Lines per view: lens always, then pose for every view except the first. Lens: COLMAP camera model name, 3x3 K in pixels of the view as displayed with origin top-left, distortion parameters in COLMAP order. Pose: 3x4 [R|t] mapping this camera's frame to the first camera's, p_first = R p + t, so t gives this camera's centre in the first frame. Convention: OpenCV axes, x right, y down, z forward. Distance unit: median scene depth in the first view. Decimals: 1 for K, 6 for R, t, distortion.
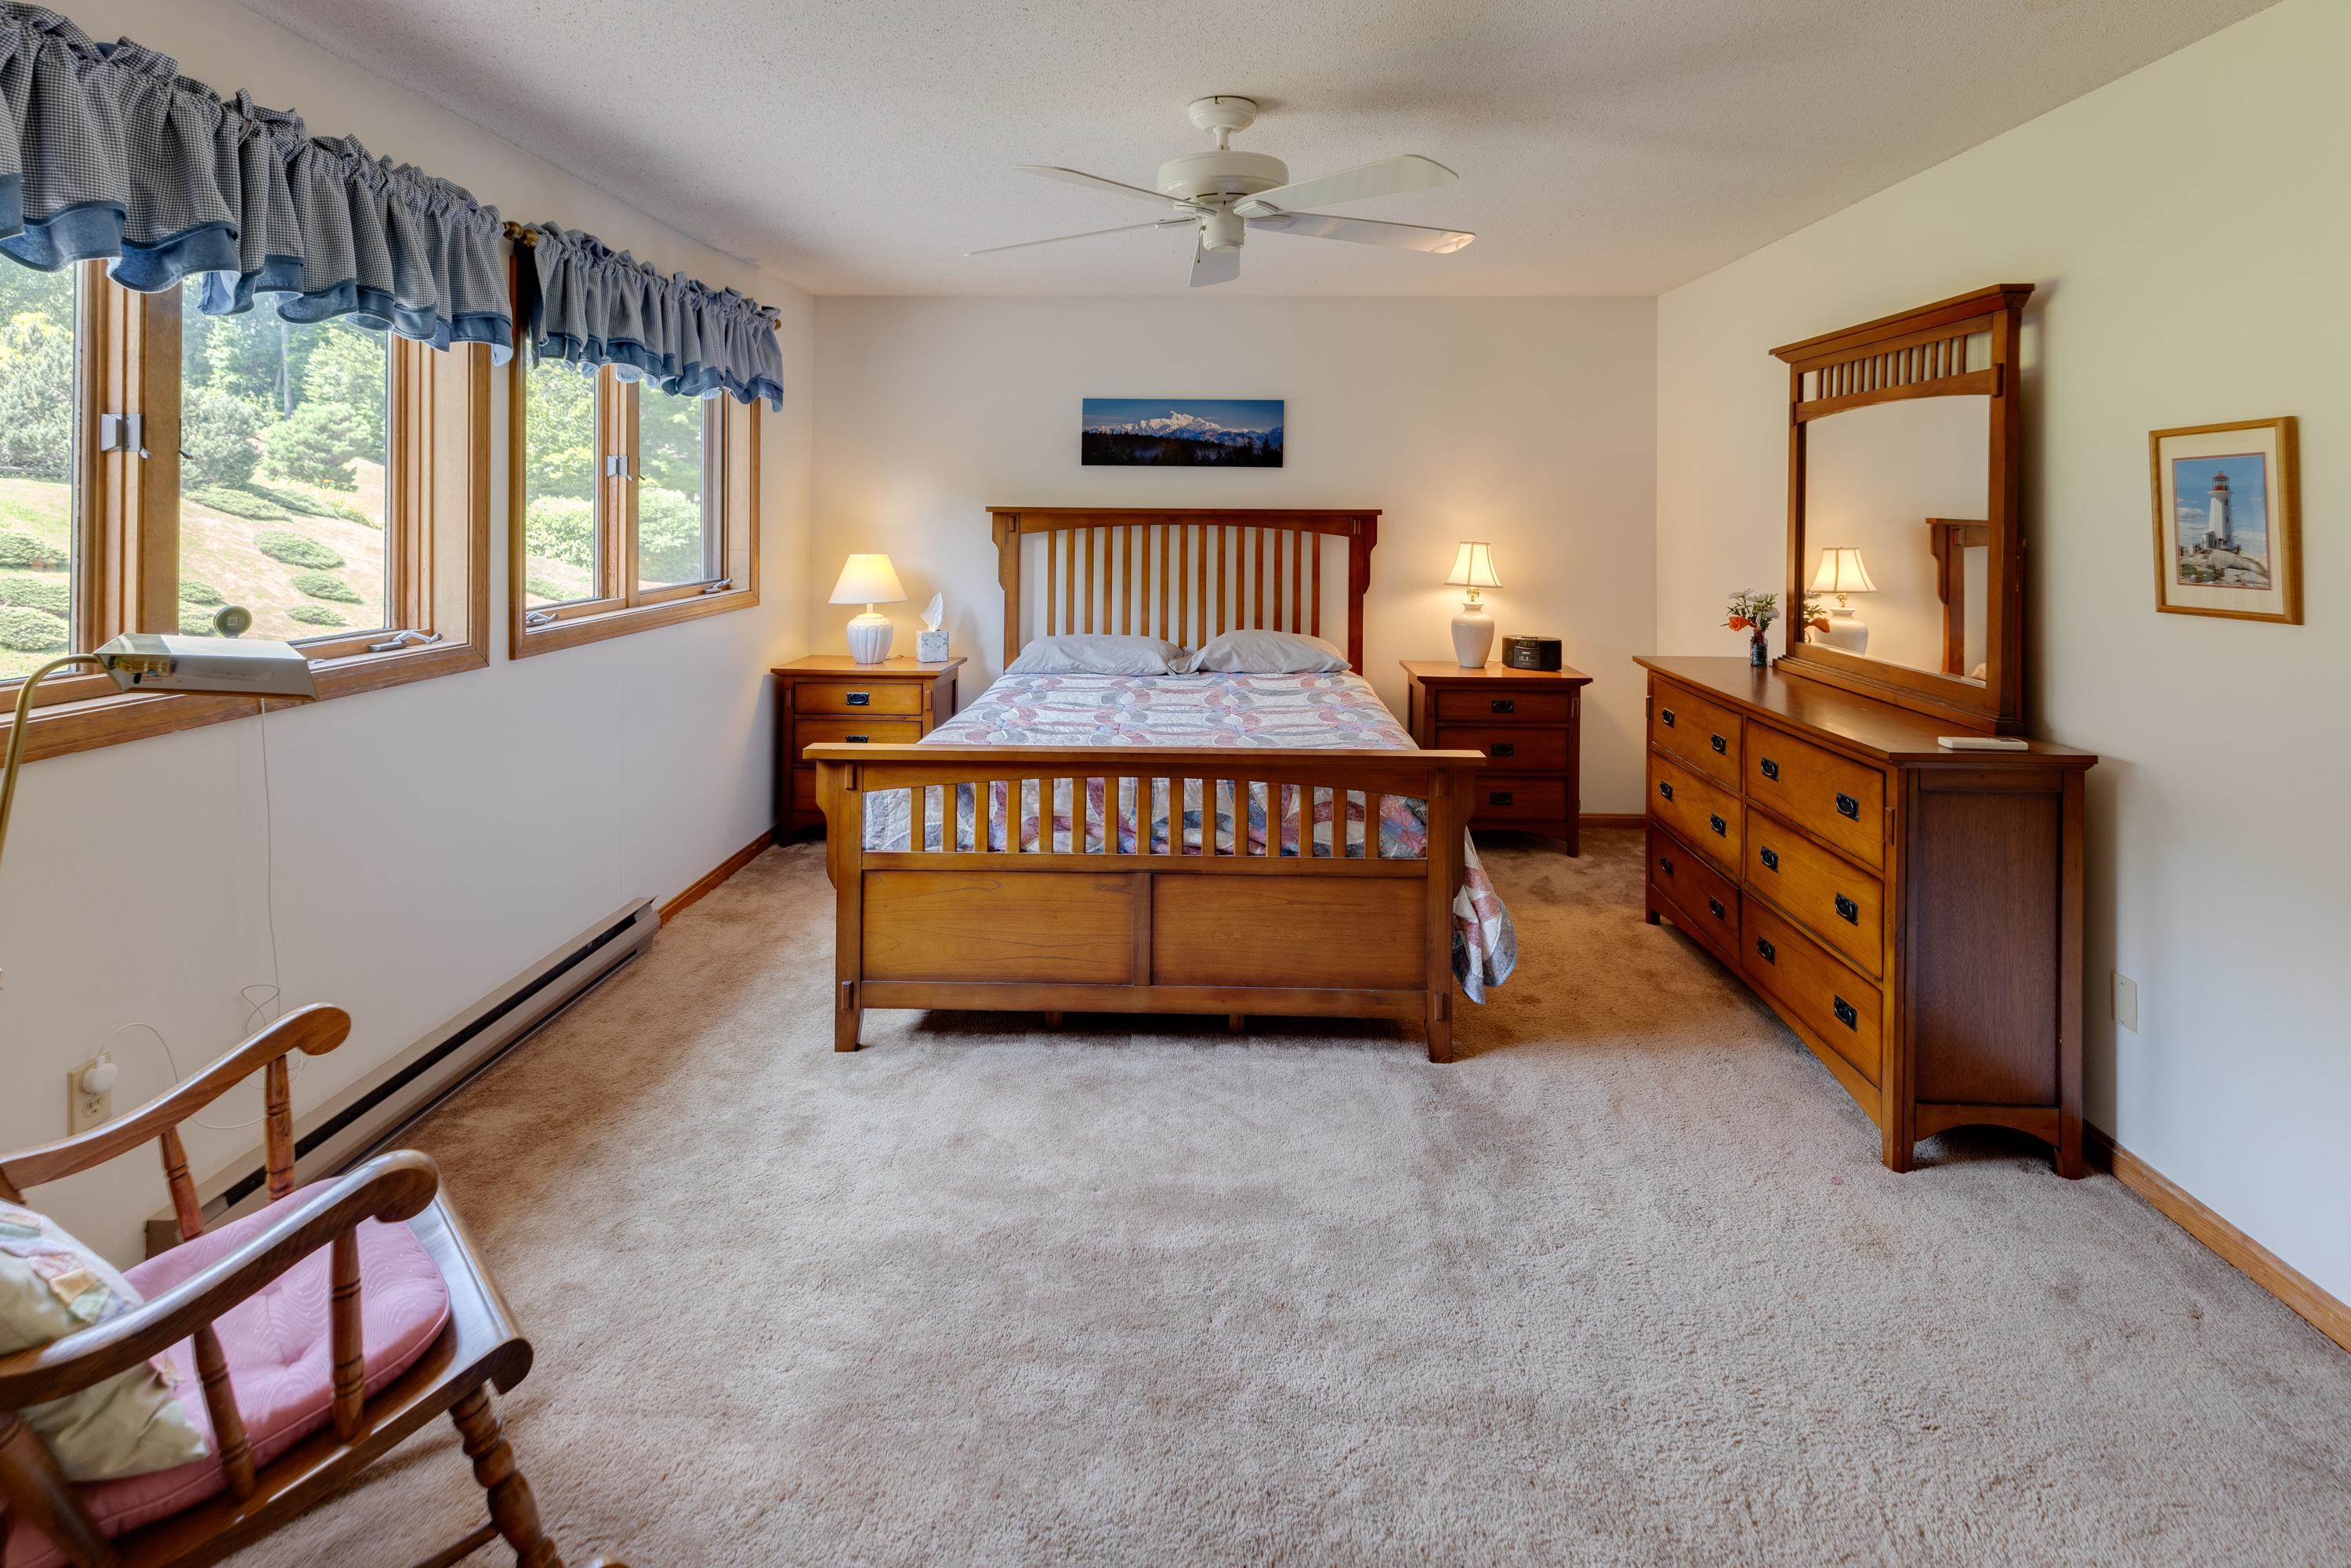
lens RADIAL K [[1137.1, 0, 1176.8], [0, 1137.1, 514.6], [0, 0, 1]] dist [0.002216, -0.000104]
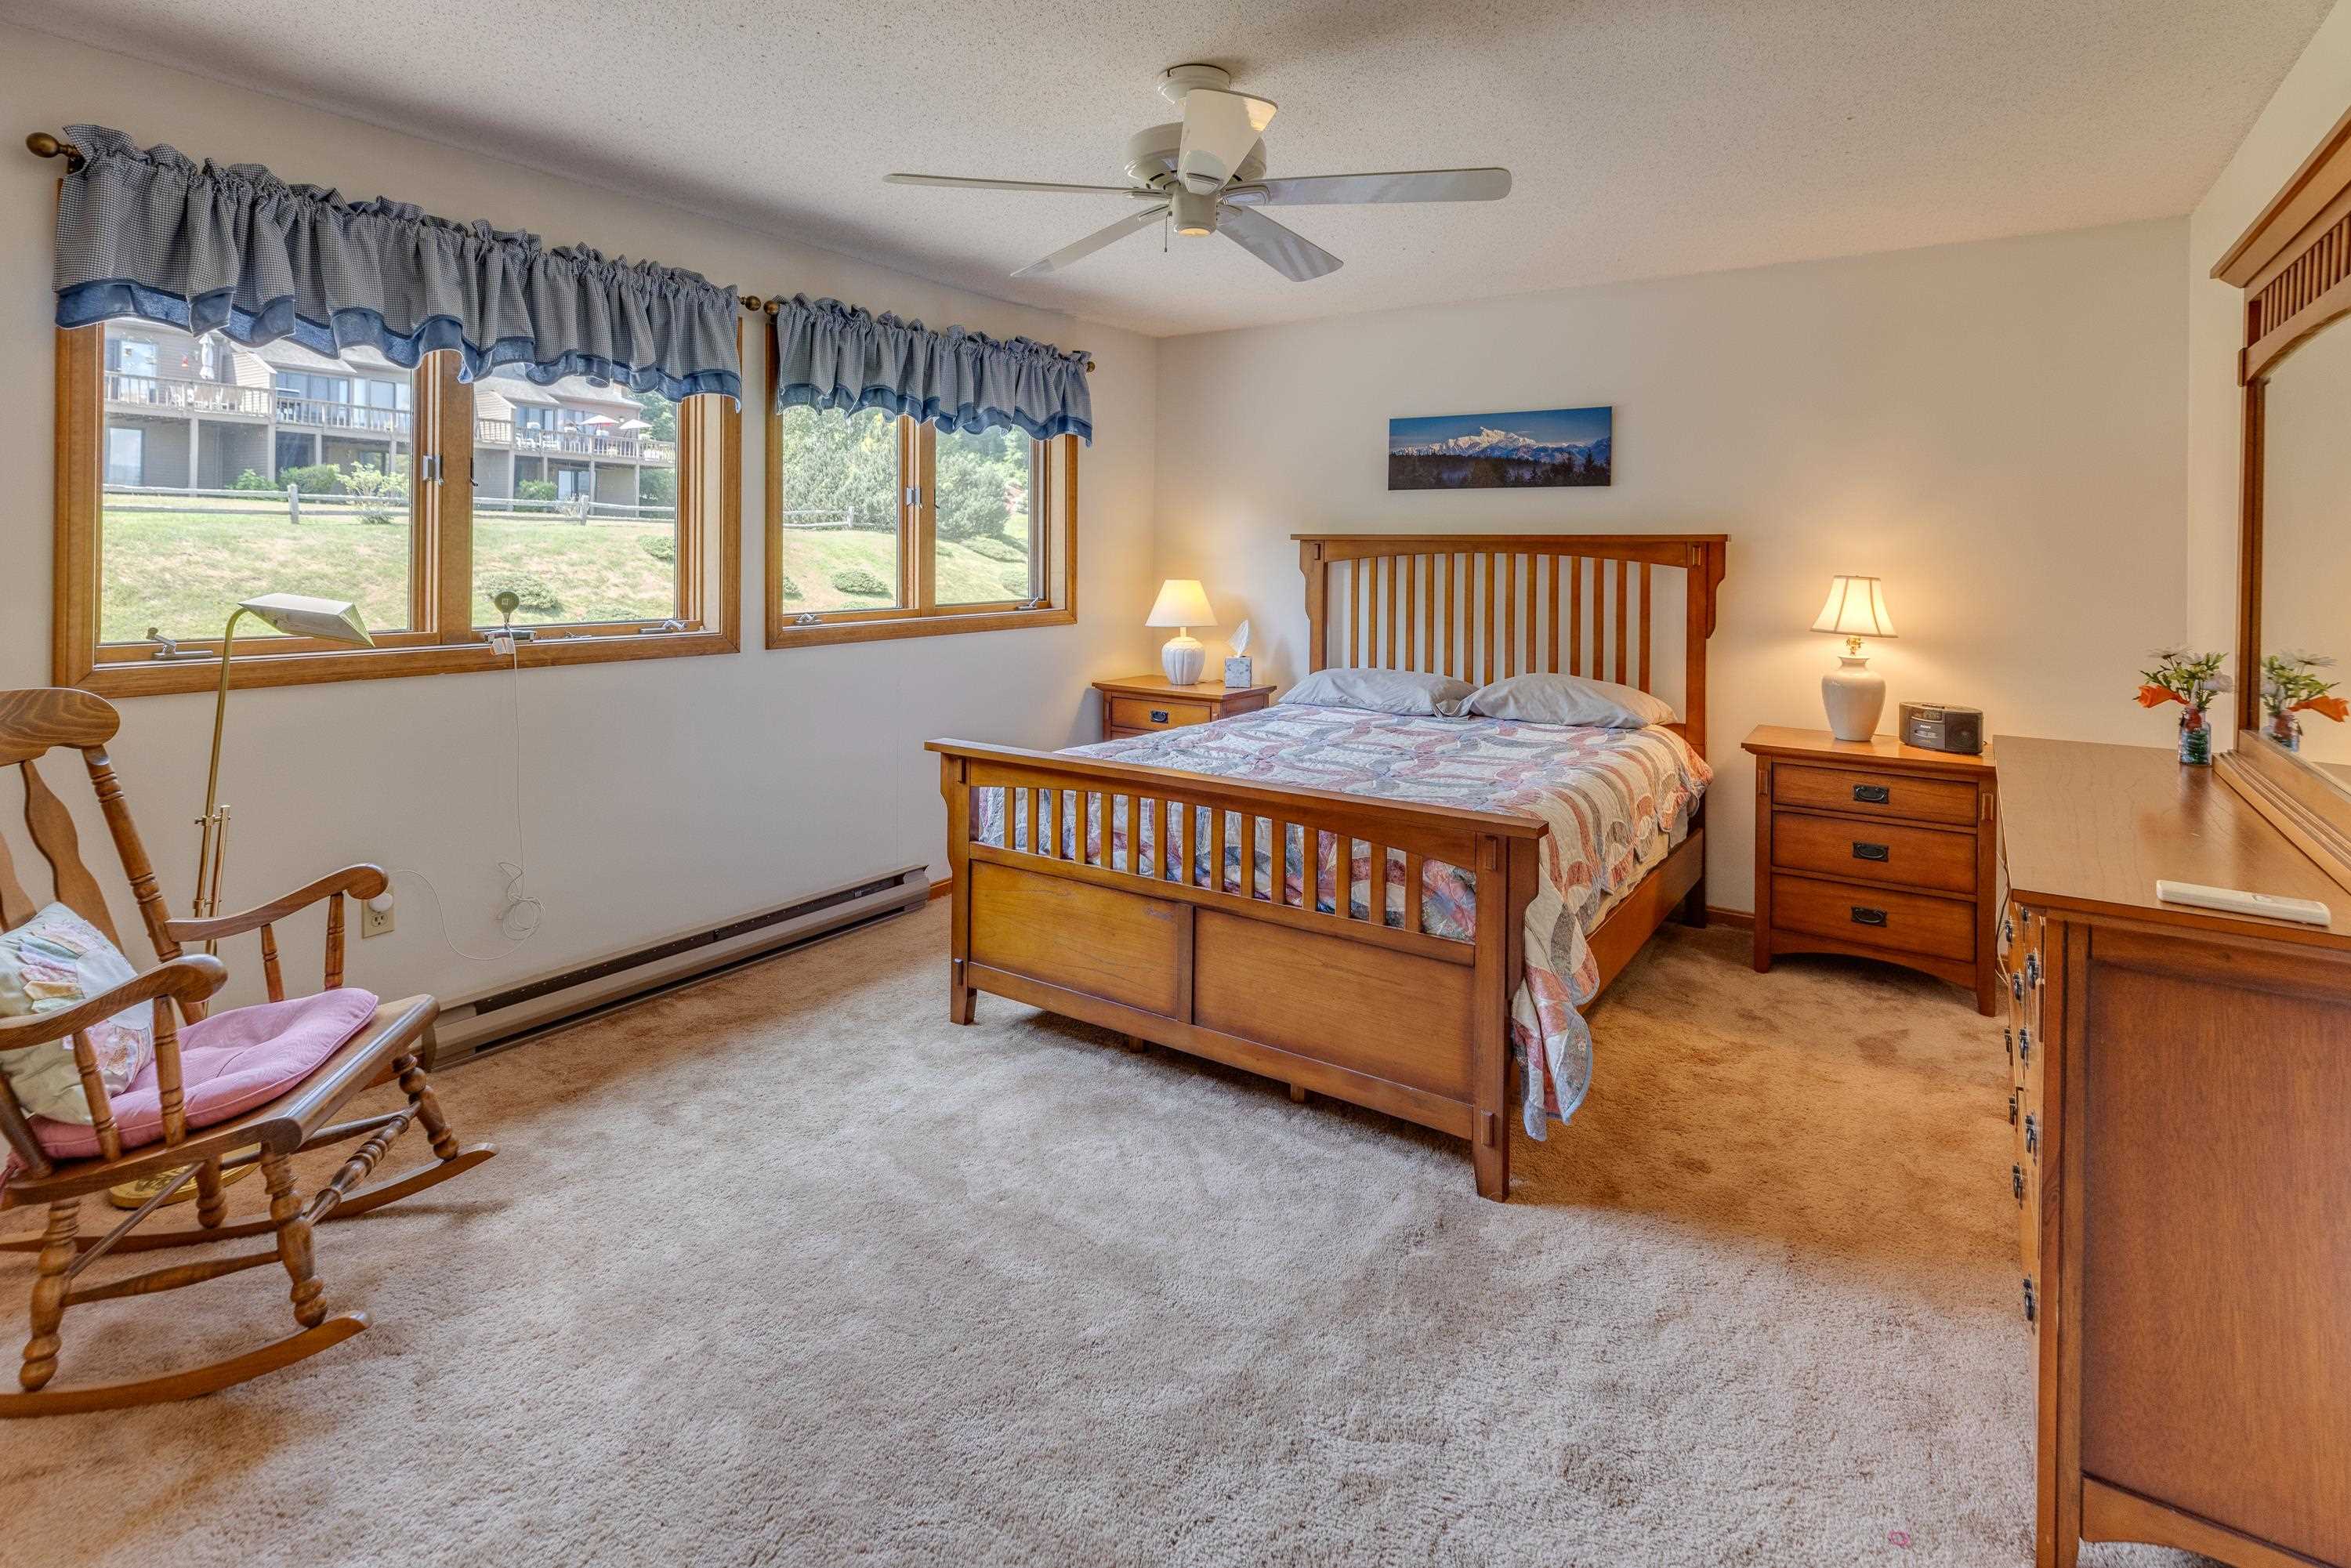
lens RADIAL K [[1132.8, 0, 1177.2], [0, 1132.8, 565.3], [0, 0, 1]] dist [0.003410, 0.000662]
pose [[0.847554, 0.007686, -0.530654, 0.438790], [-0.006873, 0.999970, 0.003507, 0.027444], [0.530665, 0.000674, 0.847582, 0.183836]]
